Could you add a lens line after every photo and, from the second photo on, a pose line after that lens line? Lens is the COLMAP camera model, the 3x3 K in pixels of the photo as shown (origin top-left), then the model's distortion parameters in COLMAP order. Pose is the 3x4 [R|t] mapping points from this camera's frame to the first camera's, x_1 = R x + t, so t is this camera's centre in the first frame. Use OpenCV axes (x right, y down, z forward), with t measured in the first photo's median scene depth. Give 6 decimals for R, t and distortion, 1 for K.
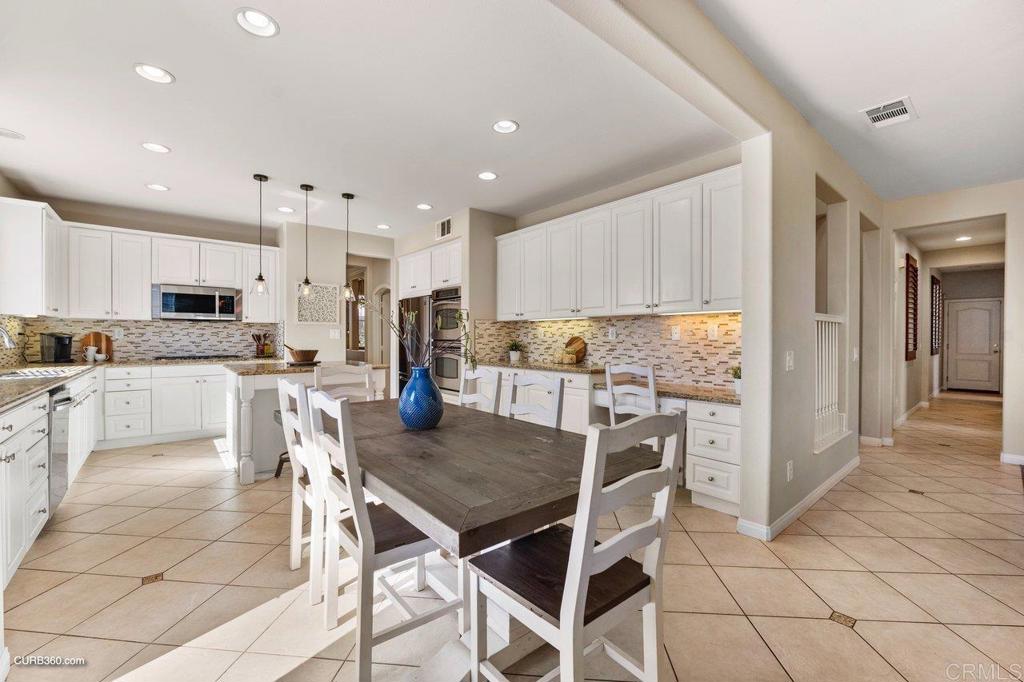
lens RADIAL K [[430.9, 0, 512.0], [0, 430.9, 341.0], [0, 0, 1]] dist [0.000042, 0.000045]
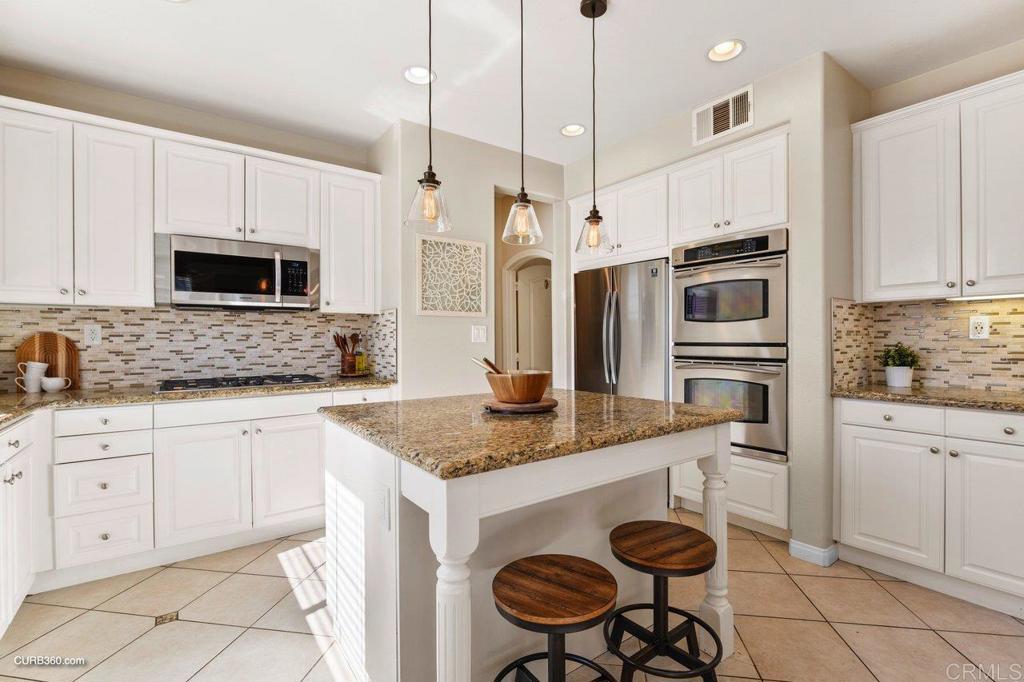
lens RADIAL K [[467.9, 0, 512.0], [0, 467.9, 341.0], [0, 0, 1]] dist [-0.001280, -0.000592]
pose [[0.998267, -0.007056, -0.058430, -0.400529], [0.006816, 0.999967, -0.004309, -0.004851], [0.058459, 0.003903, 0.998282, 0.494194]]
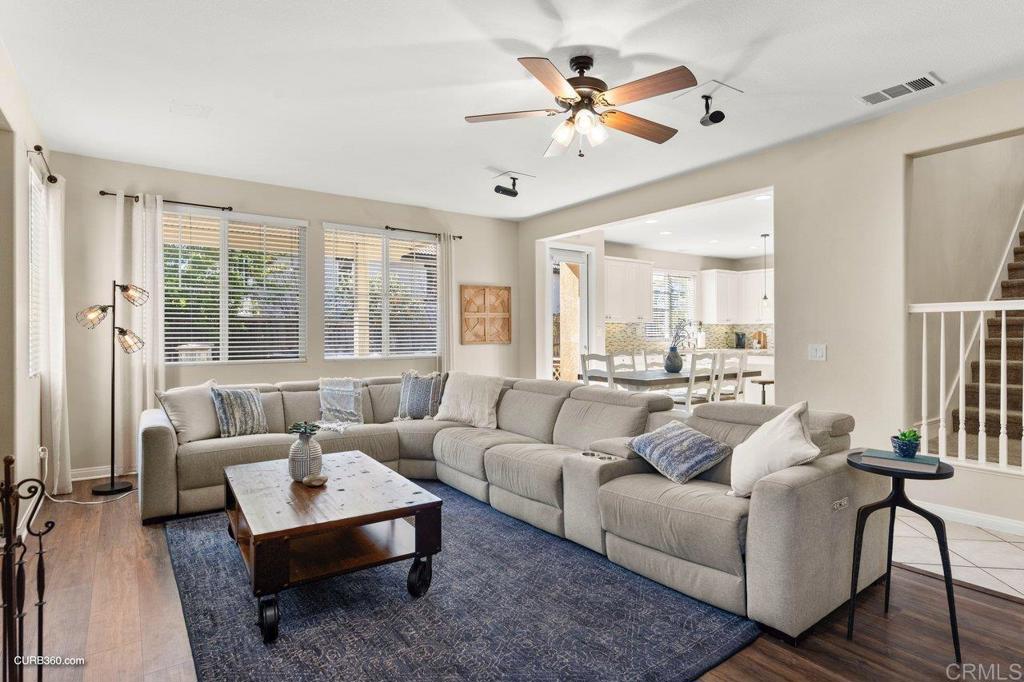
lens RADIAL K [[535.3, 0, 509.6], [0, 535.3, 331.9], [0, 0, 1]] dist [-0.000592, -0.000079]
pose [[-0.061559, -0.004389, -0.998094, 1.194889], [-0.006593, 0.999970, -0.003991, -0.002601], [0.998082, 0.006335, -0.061586, 0.139644]]
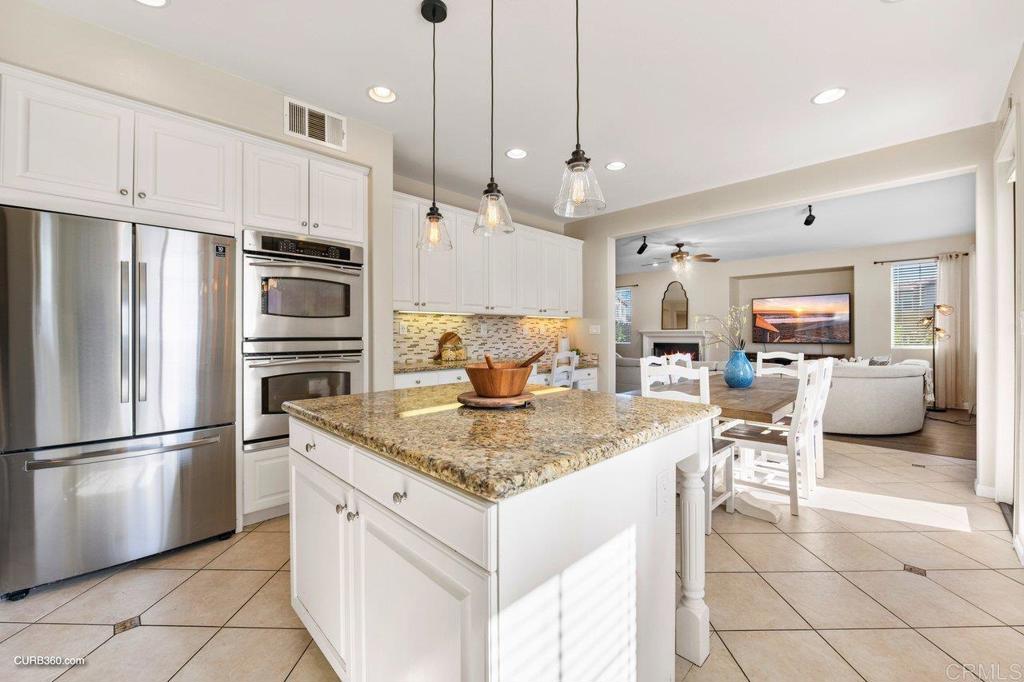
lens RADIAL K [[407.4, 0, 507.8], [0, 407.4, 345.0], [0, 0, 1]] dist [-0.022304, 0.000021]
pose [[-0.076886, -0.027807, 0.996652, -0.729893], [0.011592, 0.999519, 0.028781, -0.005783], [-0.996972, 0.013767, -0.076527, 0.881699]]
